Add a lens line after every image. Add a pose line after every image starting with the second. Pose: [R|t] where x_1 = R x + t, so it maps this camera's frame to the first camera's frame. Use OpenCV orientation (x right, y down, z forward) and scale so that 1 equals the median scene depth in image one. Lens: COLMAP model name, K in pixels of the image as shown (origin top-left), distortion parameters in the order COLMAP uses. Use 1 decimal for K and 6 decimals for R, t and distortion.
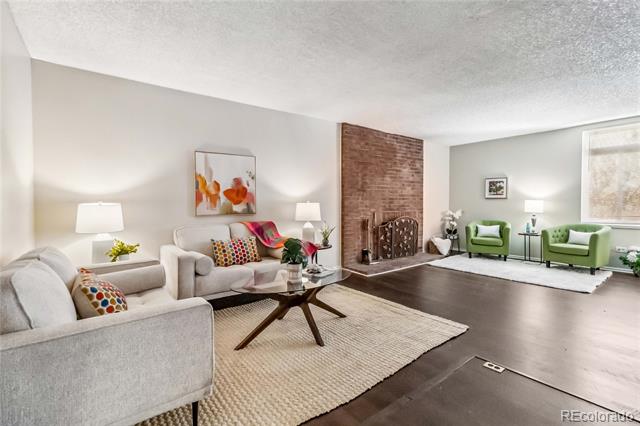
lens RADIAL K [[294.4, 0, 320.0], [0, 294.4, 213.0], [0, 0, 1]] dist [-0.000286, -0.000006]
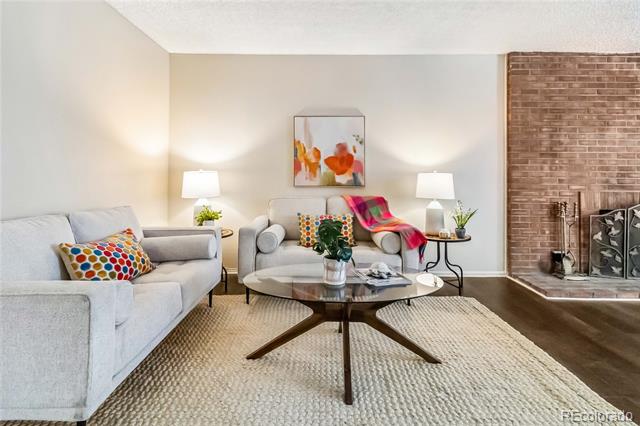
lens RADIAL K [[305.0, 0, 320.1], [0, 305.0, 177.3], [0, 0, 1]] dist [0.000928, 0.000483]
pose [[0.791184, 0.007888, -0.611527, 0.189241], [-0.032590, 0.999040, -0.029279, 0.005809], [0.610709, 0.043095, 0.790682, 0.251974]]
